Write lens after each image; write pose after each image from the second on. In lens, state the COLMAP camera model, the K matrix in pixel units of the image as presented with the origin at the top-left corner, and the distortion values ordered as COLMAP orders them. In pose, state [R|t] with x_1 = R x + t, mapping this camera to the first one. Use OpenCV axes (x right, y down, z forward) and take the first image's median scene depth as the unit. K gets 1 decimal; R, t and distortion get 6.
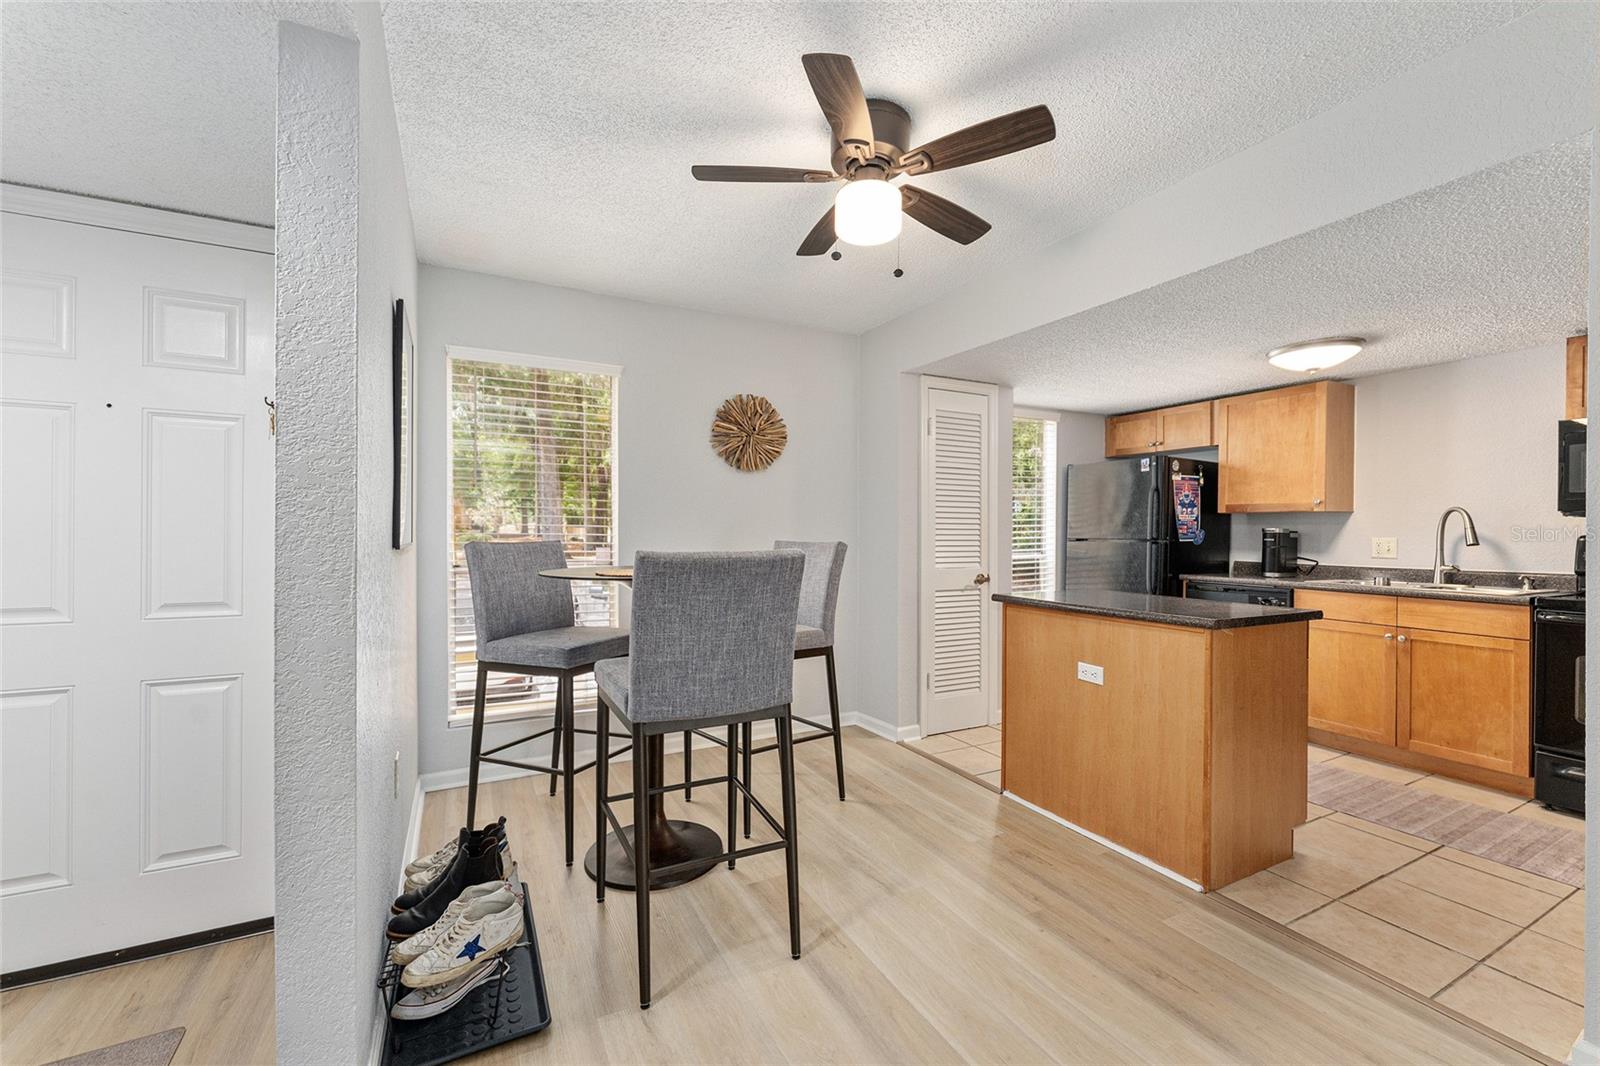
lens RADIAL K [[650.9, 0, 797.8], [0, 650.9, 534.0], [0, 0, 1]] dist [0.000008, -0.000143]
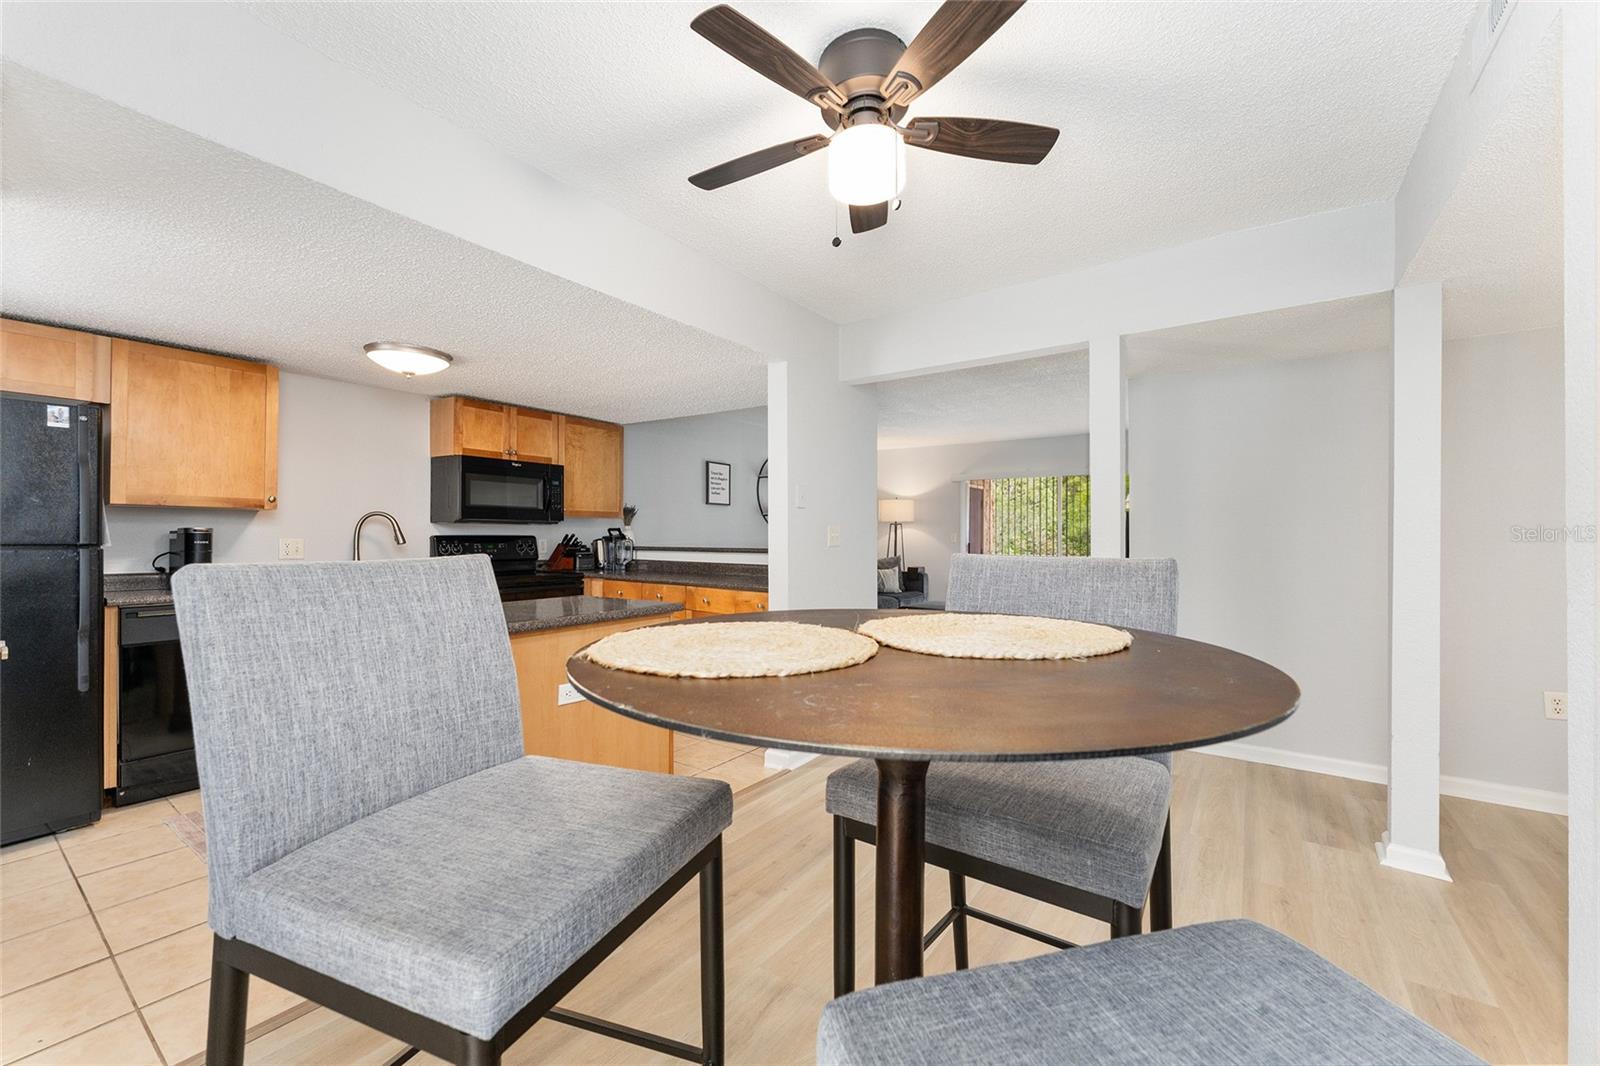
lens RADIAL K [[639.8, 0, 797.9], [0, 639.8, 536.1], [0, 0, 1]] dist [-0.001306, 0.000230]
pose [[-0.457596, -0.003718, 0.889153, -0.319144], [-0.000106, 0.999991, 0.004127, -0.001922], [-0.889160, 0.001794, -0.457592, 0.771730]]
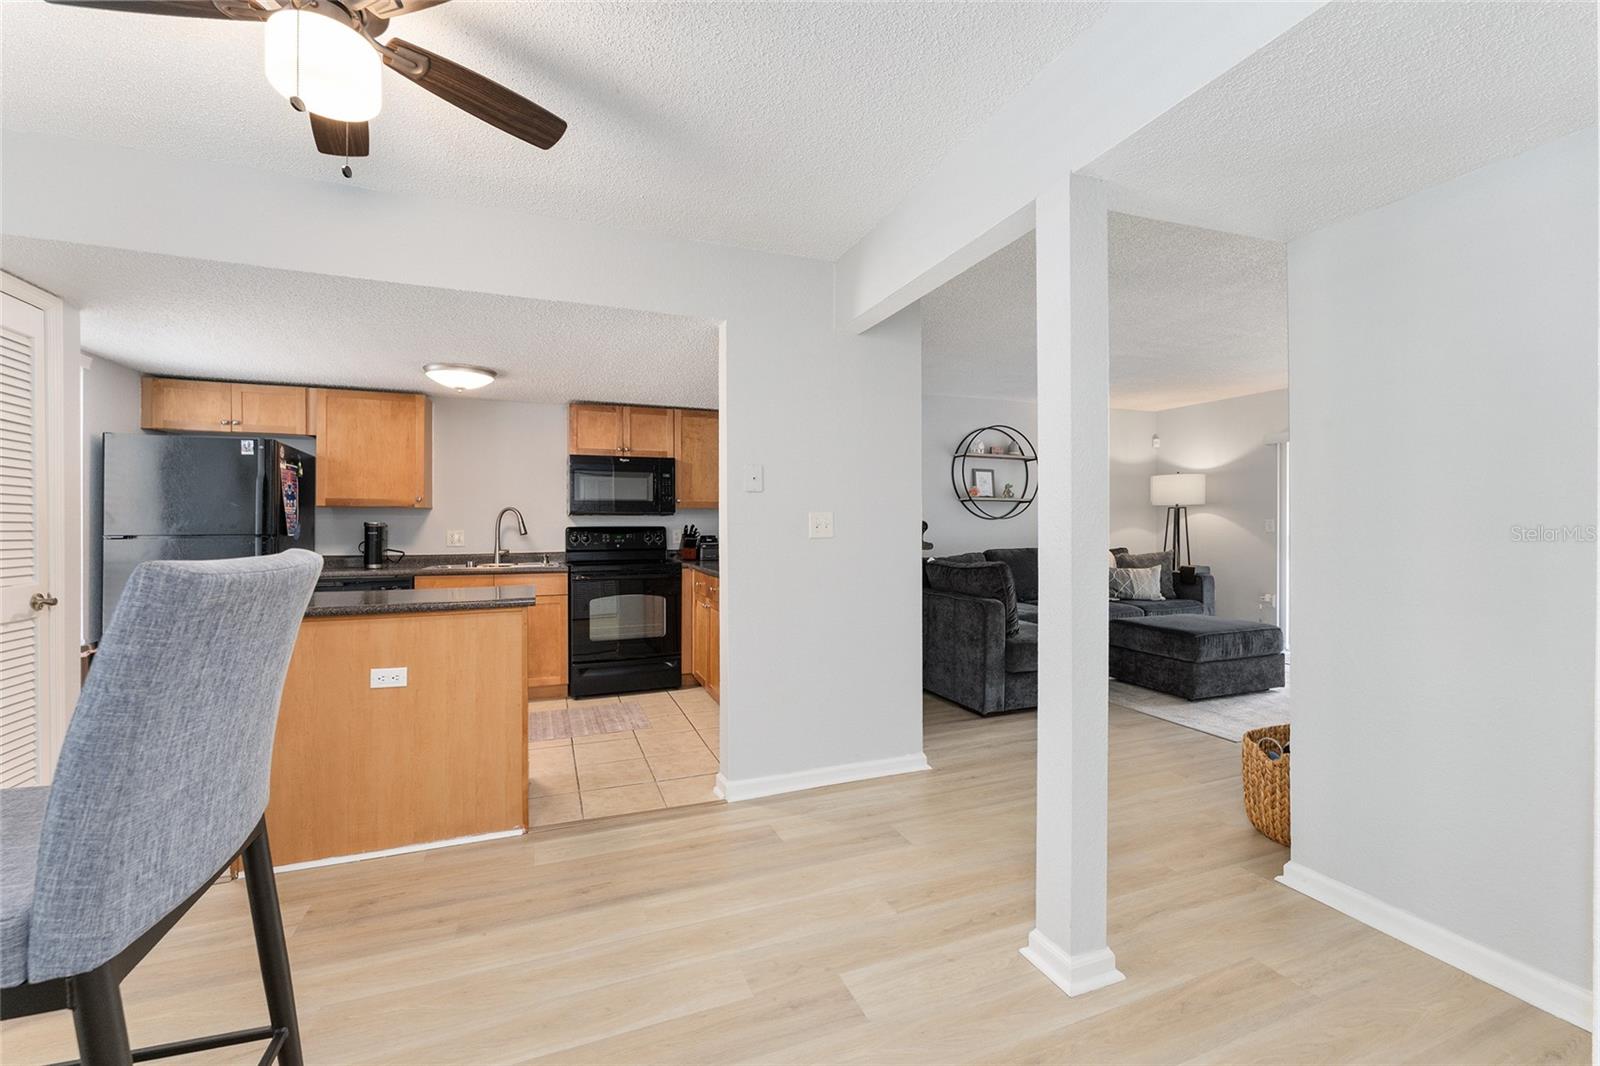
lens RADIAL K [[656.9, 0, 797.6], [0, 656.9, 527.3], [0, 0, 1]] dist [-0.000026, -0.000142]
pose [[0.102604, -0.004309, 0.994713, -0.285525], [0.008165, 0.999961, 0.003489, 0.001623], [-0.994689, 0.007763, 0.102635, 0.223731]]
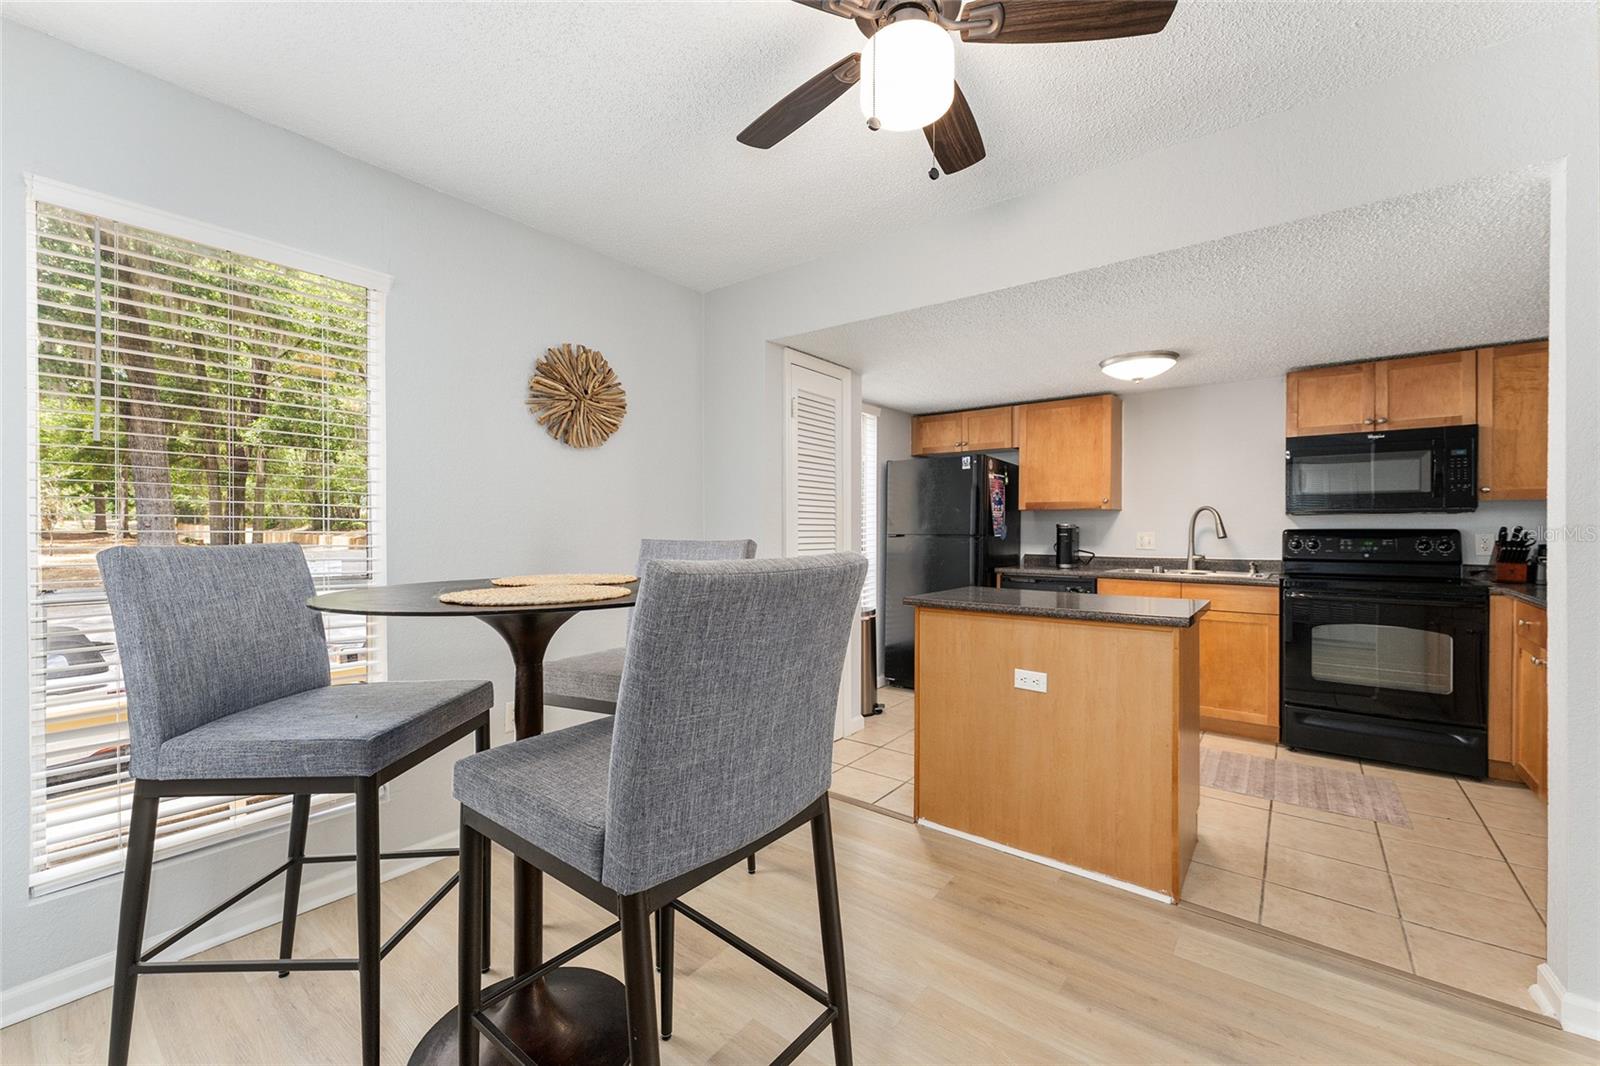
lens RADIAL K [[639.9, 0, 799.9], [0, 639.9, 529.7], [0, 0, 1]] dist [0.001152, 0.000104]
pose [[0.906734, -0.002667, 0.421696, -0.154567], [0.003765, 0.999991, -0.001773, 0.001238], [-0.421687, 0.003195, 0.906736, 0.217885]]
